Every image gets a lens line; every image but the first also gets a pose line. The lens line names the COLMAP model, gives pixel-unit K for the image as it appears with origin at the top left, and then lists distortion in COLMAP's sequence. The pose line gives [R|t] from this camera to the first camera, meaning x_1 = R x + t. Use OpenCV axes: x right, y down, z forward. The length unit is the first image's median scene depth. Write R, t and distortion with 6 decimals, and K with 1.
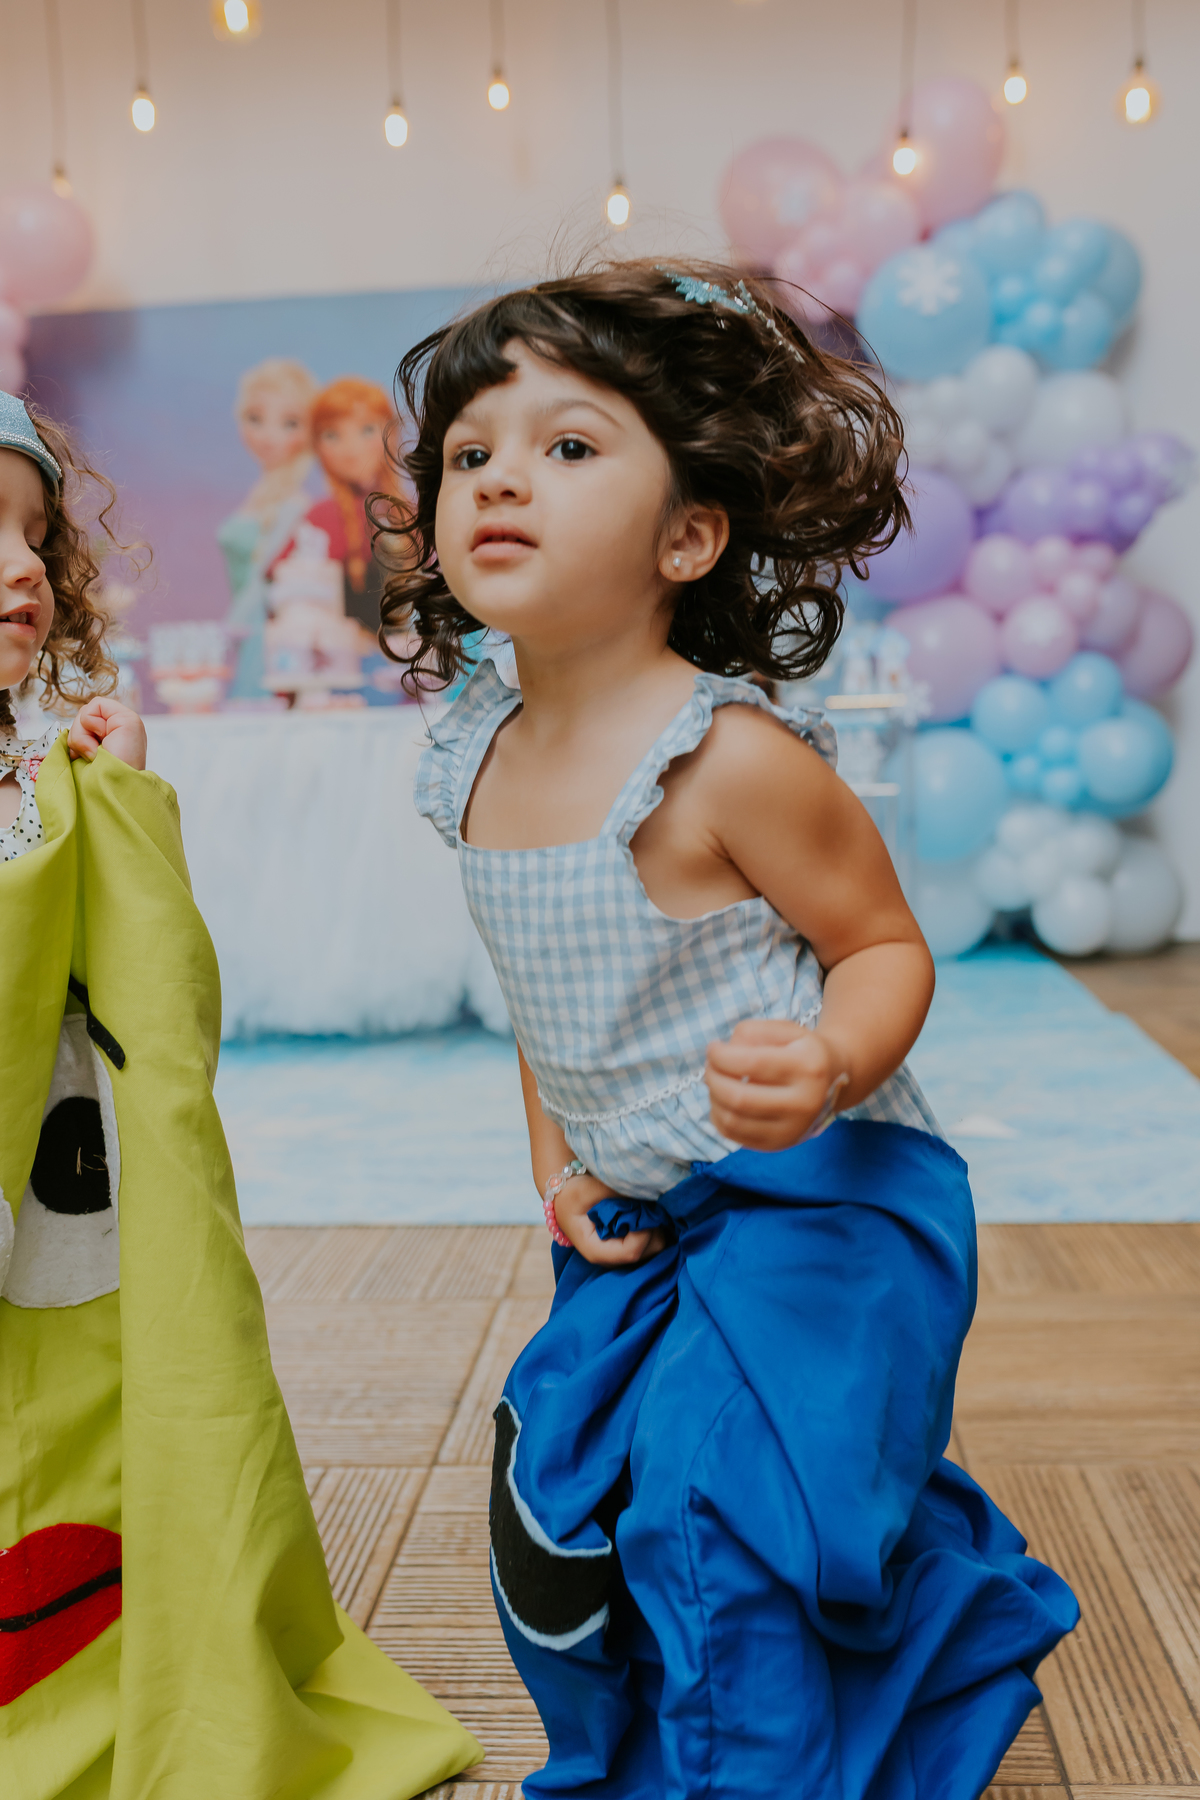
lens RADIAL K [[1758.5, 0, 604.0], [0, 1758.5, 896.0], [0, 0, 1]] dist [0.001515, 0.004559]
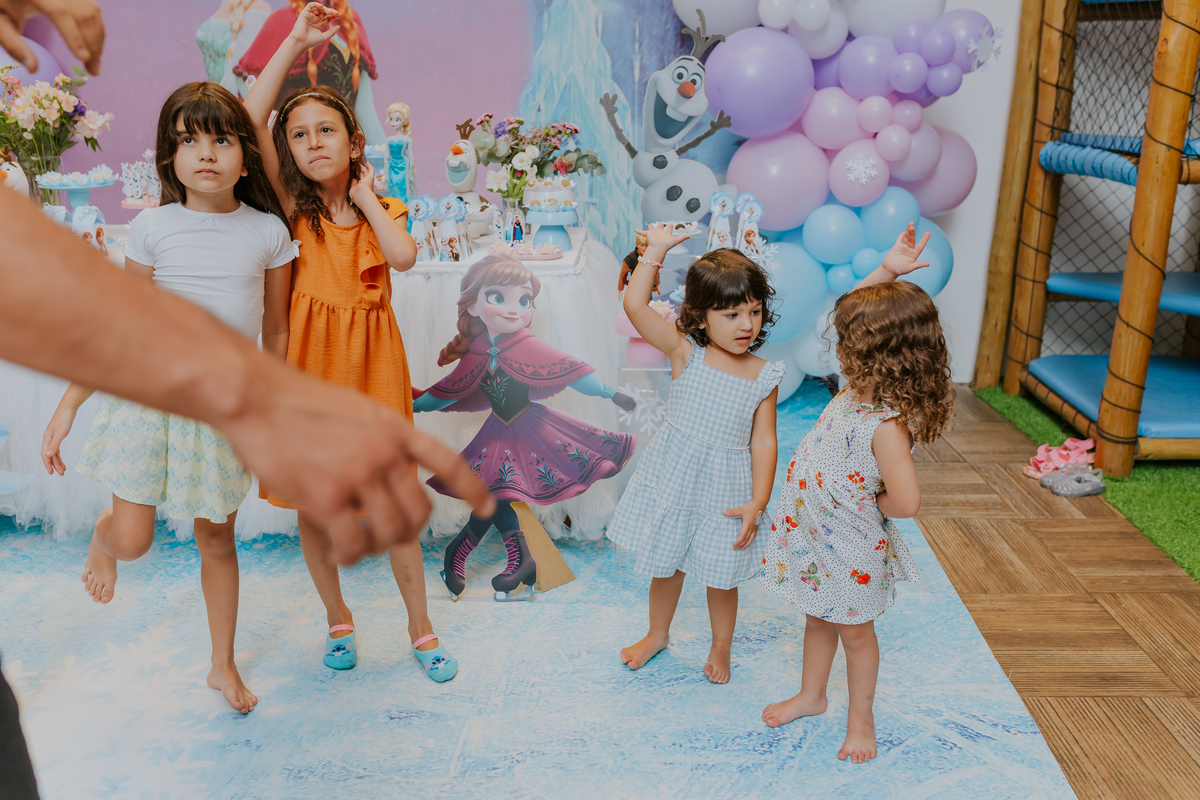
lens RADIAL K [[1135.9, 0, 610.1], [0, 1135.9, 402.2], [0, 0, 1]] dist [-0.002854, 0.005406]
pose [[0.996062, 0.015971, 0.087208, 0.001104], [-0.032638, 0.980620, 0.193184, -0.139357], [-0.082433, -0.195269, 0.977279, 0.189914]]
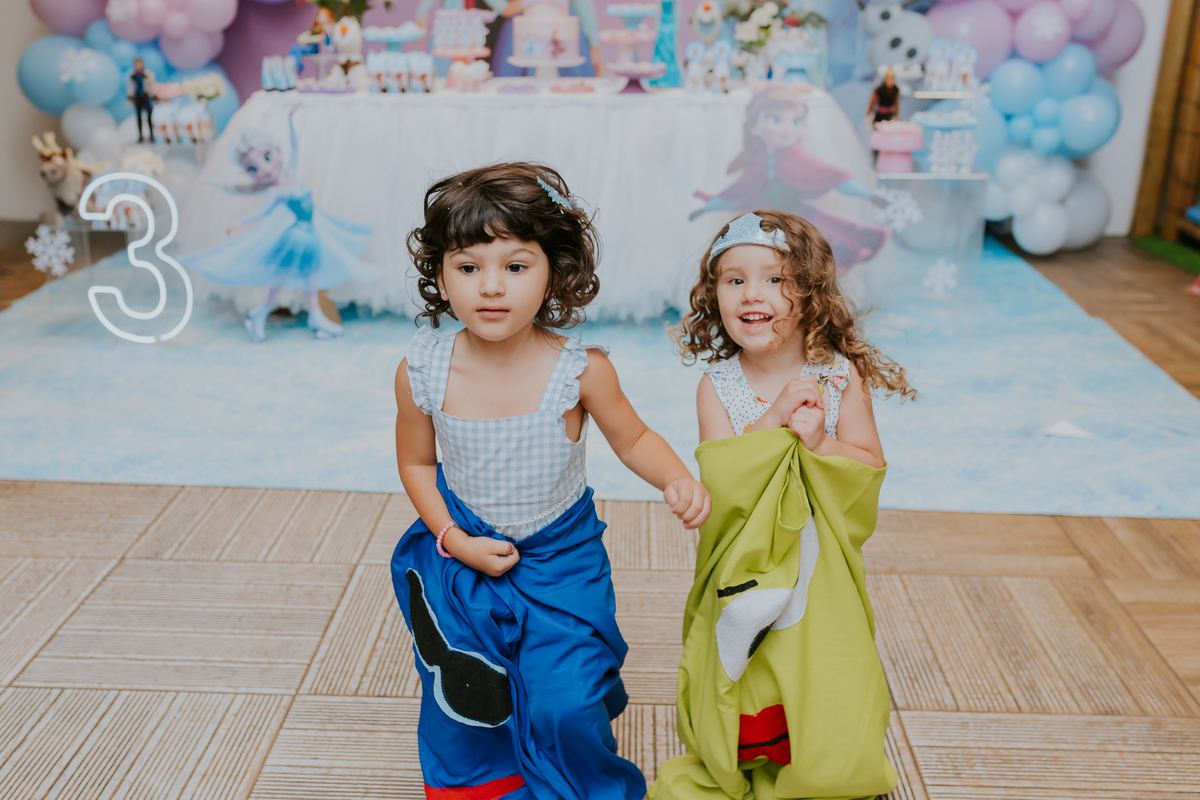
lens RADIAL K [[1259.7, 0, 559.5], [0, 1259.7, 390.8], [0, 0, 1]] dist [0.000581, 0.008192]
pose [[0.999327, 0.023407, 0.028243, -0.164205], [-0.029302, 0.972578, 0.230724, -0.089751], [-0.022068, -0.231396, 0.972609, -0.044139]]
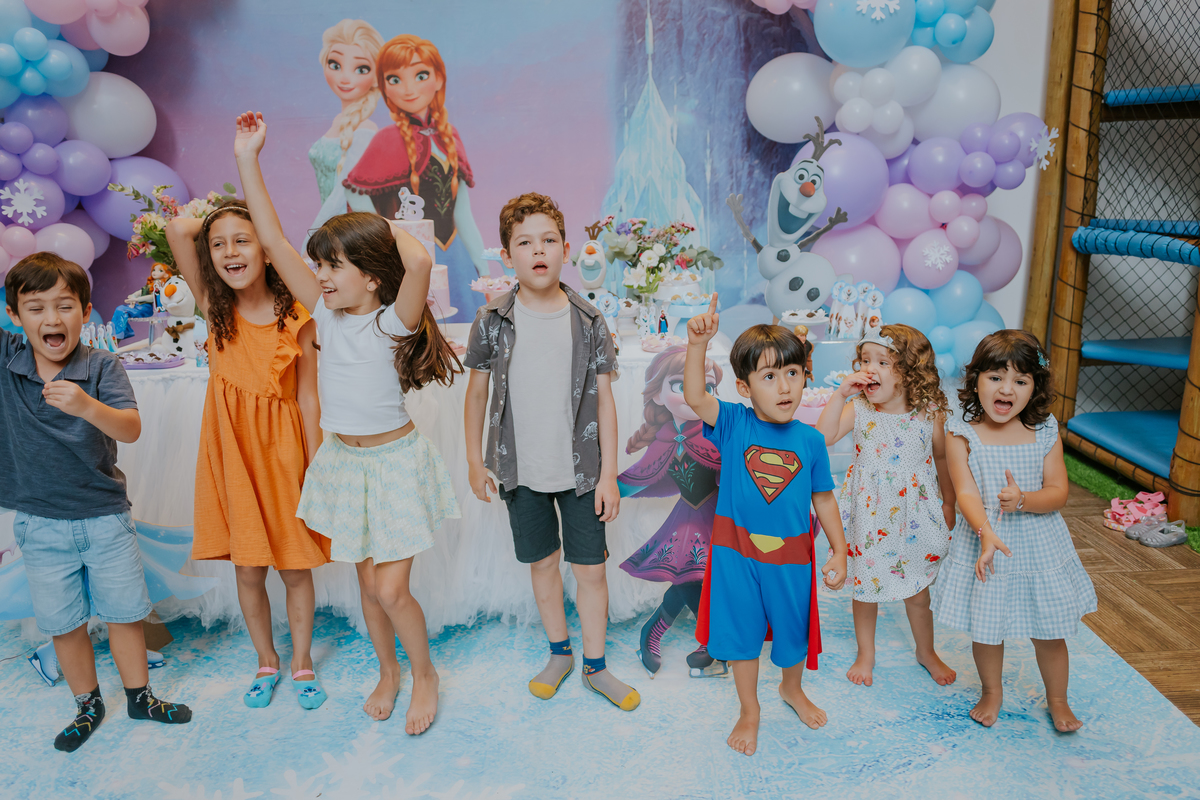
lens RADIAL K [[951.3, 0, 605.5], [0, 951.3, 399.8], [0, 0, 1]] dist [-0.038507, 0.038367]
pose [[0.991426, -0.016441, 0.129631, -0.110149], [-0.002236, 0.989773, 0.142636, -0.145205], [-0.130650, -0.141703, 0.981250, 0.280977]]
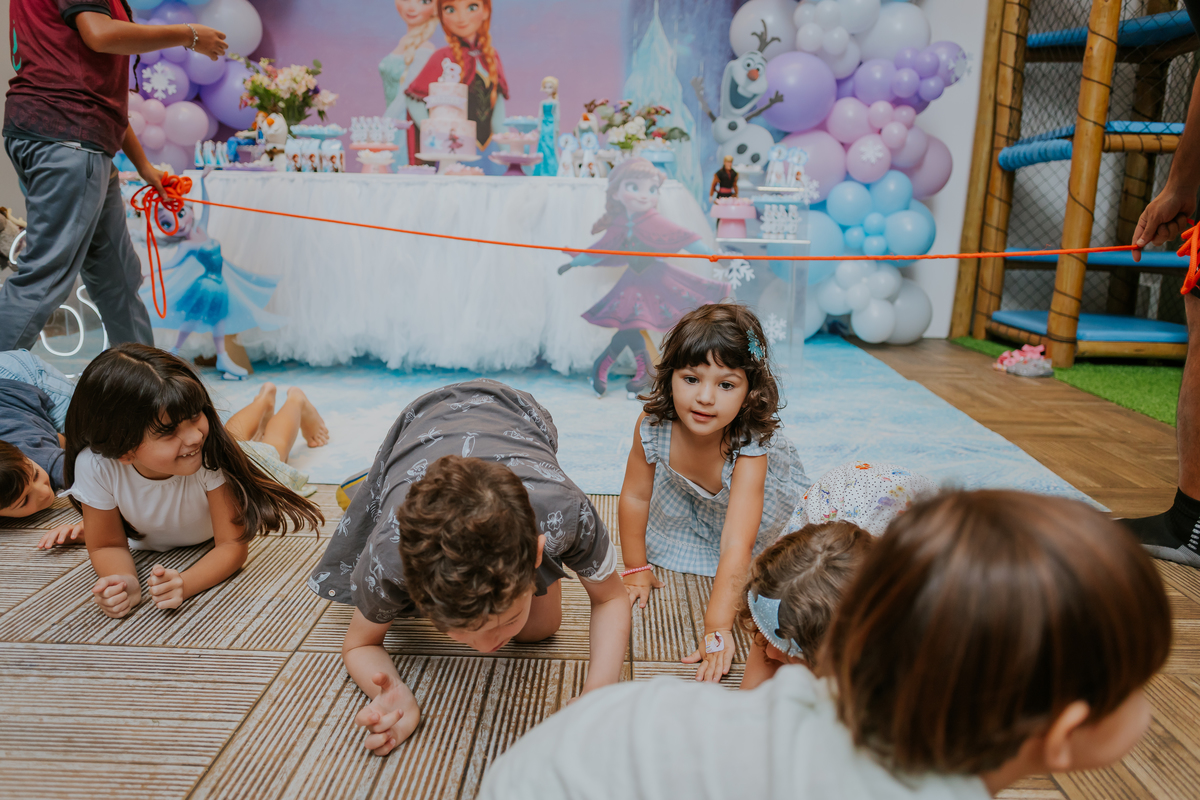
lens RADIAL K [[957.4, 0, 604.9], [0, 957.4, 400.3], [0, 0, 1]] dist [-0.039243, 0.037570]
pose [[0.996318, 0.046467, 0.072051, -0.067589], [-0.054102, 0.992686, 0.107924, 0.001275], [-0.066509, -0.111425, 0.991545, 0.064940]]
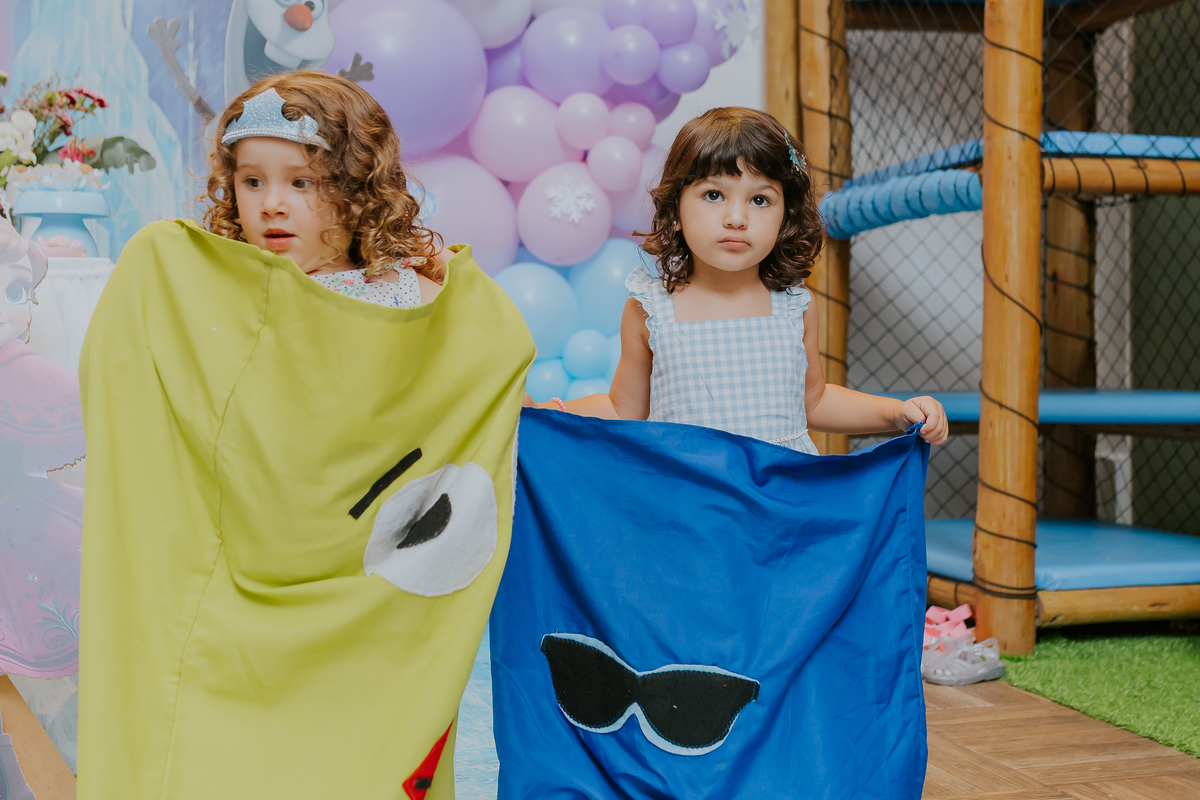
lens RADIAL K [[1706.5, 0, 601.0], [0, 1706.5, 306.7], [0, 0, 1]] dist [-0.005477, 0.022674]
pose [[0.932248, 0.044658, 0.359054, -0.011517], [-0.004678, 0.993759, -0.111455, -0.020243], [-0.361790, 0.102224, 0.926638, 0.289822]]
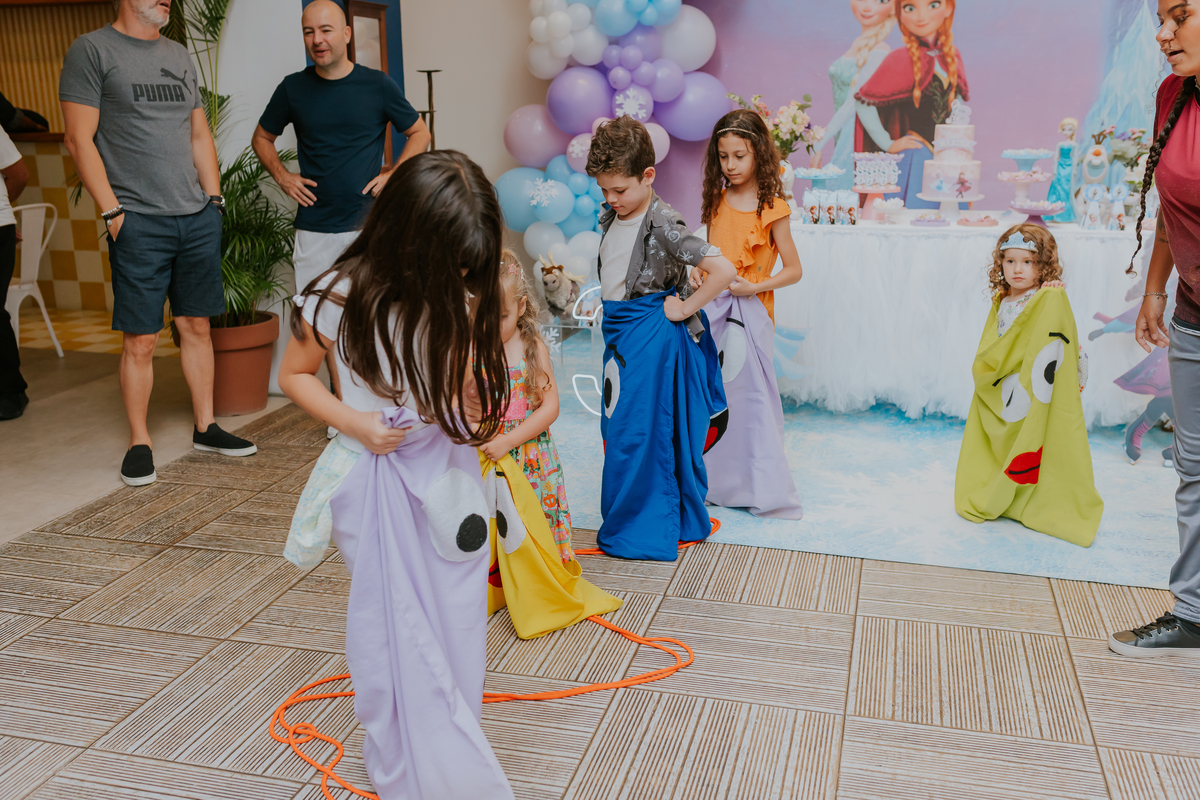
lens RADIAL K [[1138.5, 0, 601.8], [0, 1138.5, 398.9], [0, 0, 1]] dist [-0.000627, 0.006200]
pose [[0.983366, 0.072159, -0.166688, -0.273218], [-0.041084, 0.982281, 0.182855, -0.107846], [0.176929, -0.172965, 0.968906, -0.122722]]
